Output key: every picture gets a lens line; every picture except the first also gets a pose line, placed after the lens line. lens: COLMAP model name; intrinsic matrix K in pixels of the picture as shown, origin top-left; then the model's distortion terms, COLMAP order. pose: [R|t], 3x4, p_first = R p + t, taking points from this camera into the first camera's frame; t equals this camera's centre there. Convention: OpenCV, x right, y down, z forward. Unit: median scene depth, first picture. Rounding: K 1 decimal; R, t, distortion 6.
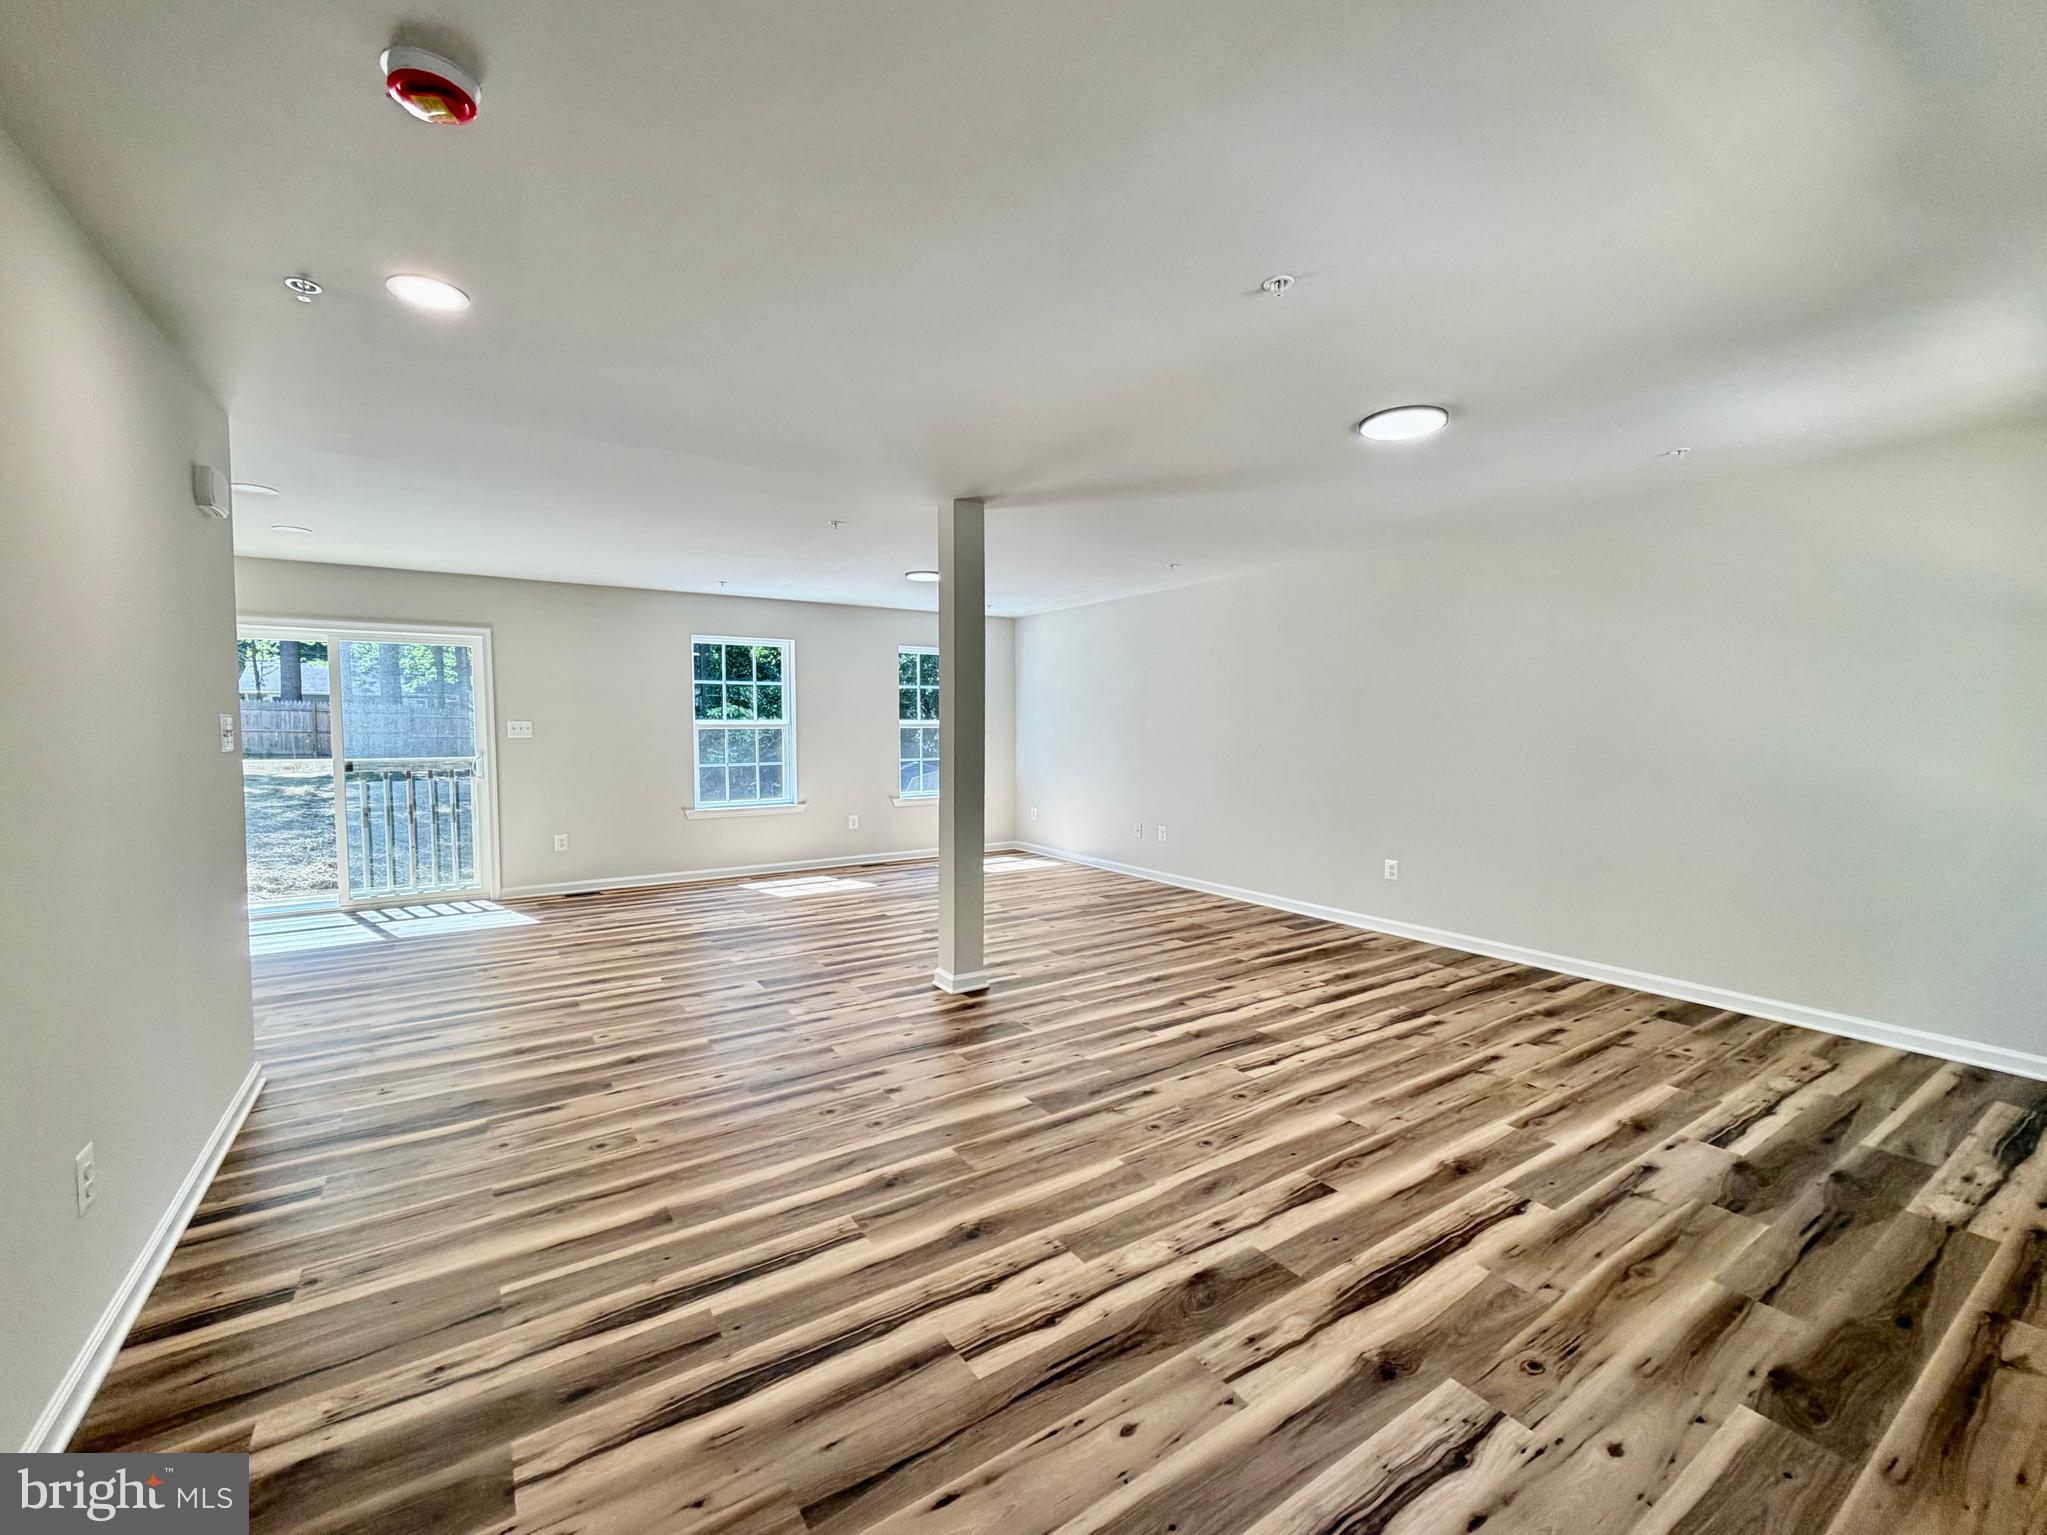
lens RADIAL K [[843.1, 0, 1034.6], [0, 843.1, 830.2], [0, 0, 1]] dist [-0.000249, 0.000042]
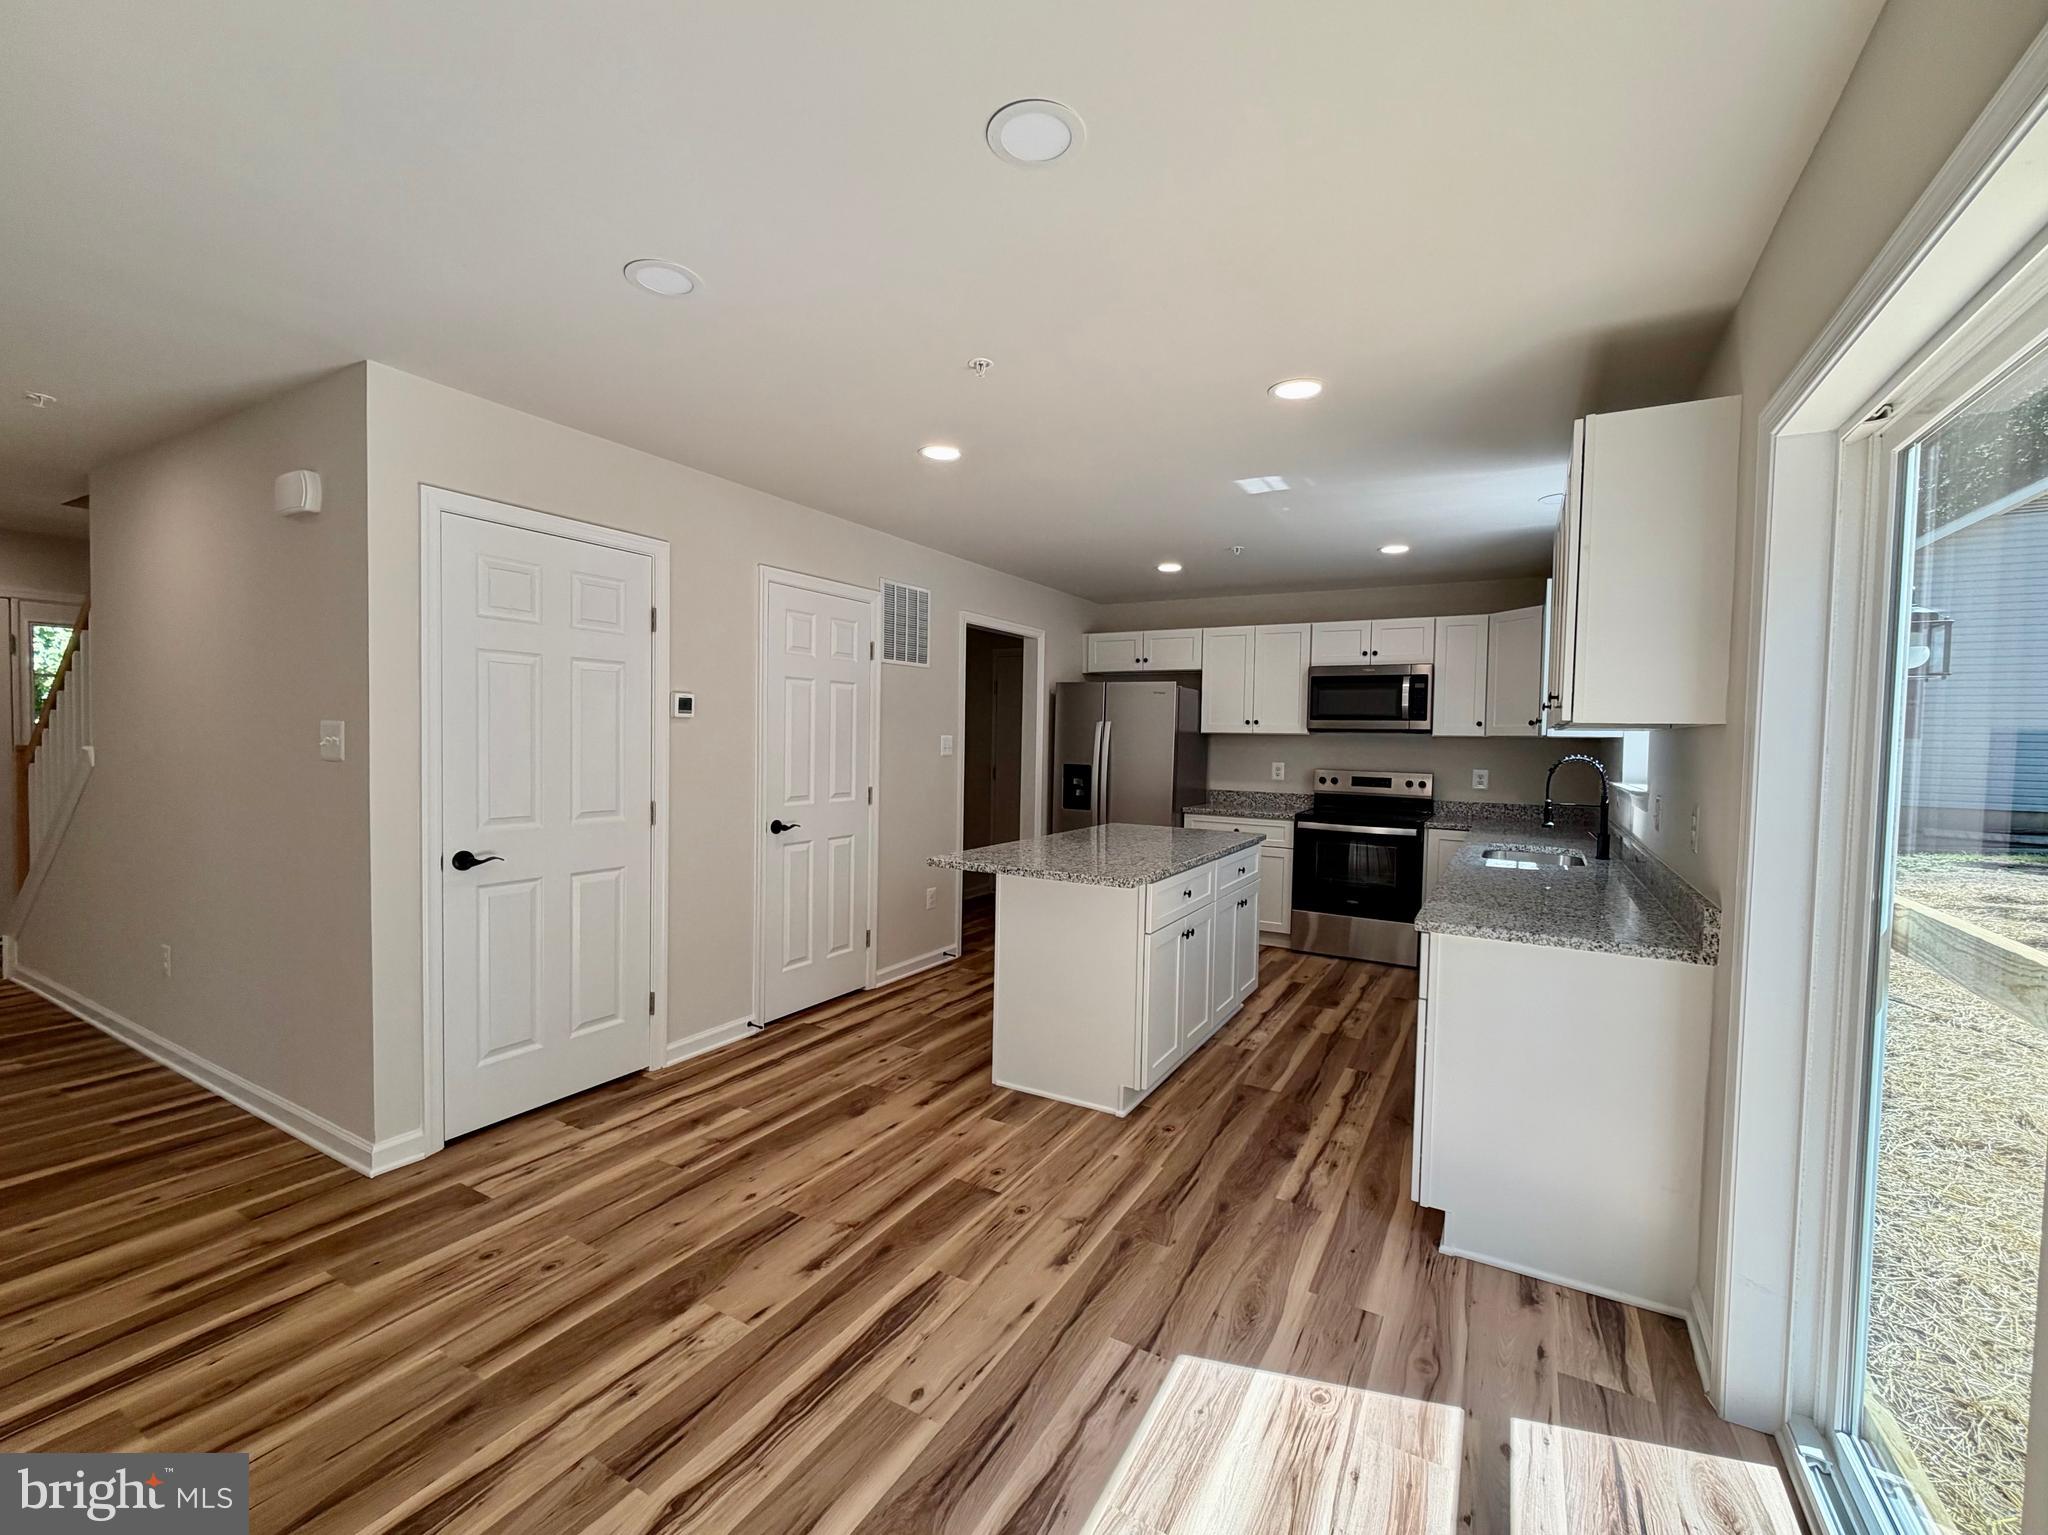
lens RADIAL K [[861.0, 0, 1026.7], [0, 861.0, 765.9], [0, 0, 1]] dist [0.001081, 0.000101]
pose [[-0.894927, -0.002878, -0.446203, -1.173909], [-0.075072, 0.986696, 0.144204, -0.265952], [0.439852, 0.162549, -0.883237, 2.054746]]
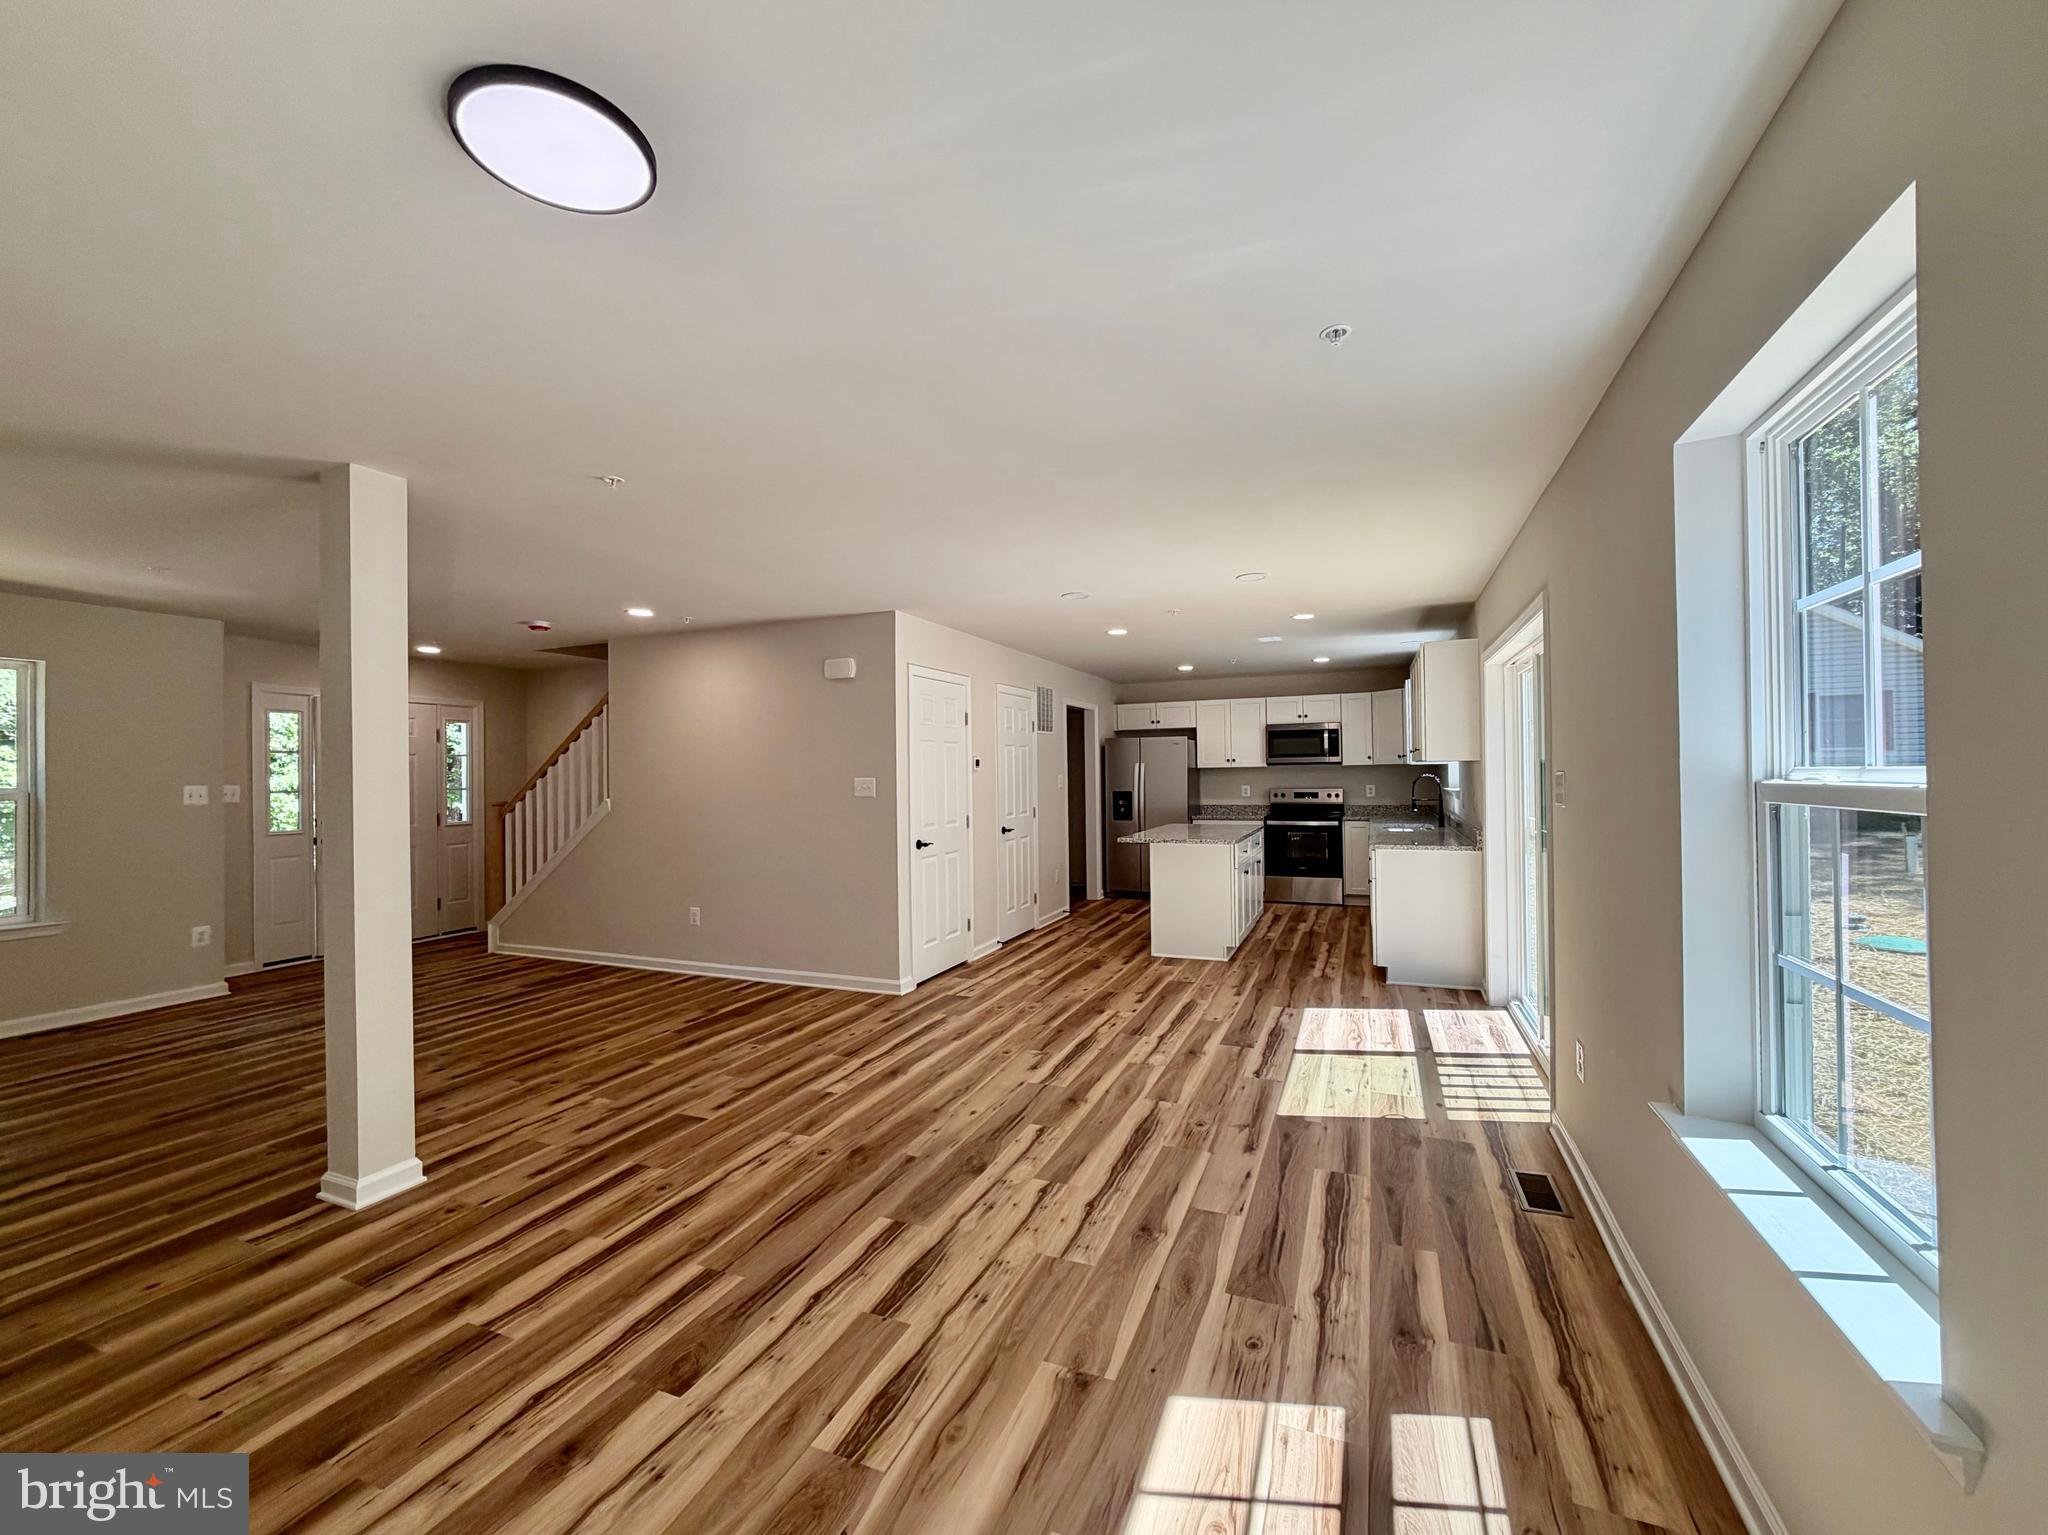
lens RADIAL K [[823.4, 0, 1024.0], [0, 823.4, 767.5], [0, 0, 1]] dist [-0.004120, -0.000434]
pose [[-0.833664, 0.007824, -0.552216, -0.233812], [-0.053828, 0.993988, 0.095346, -0.337916], [0.549642, 0.109211, -0.828231, 2.587944]]
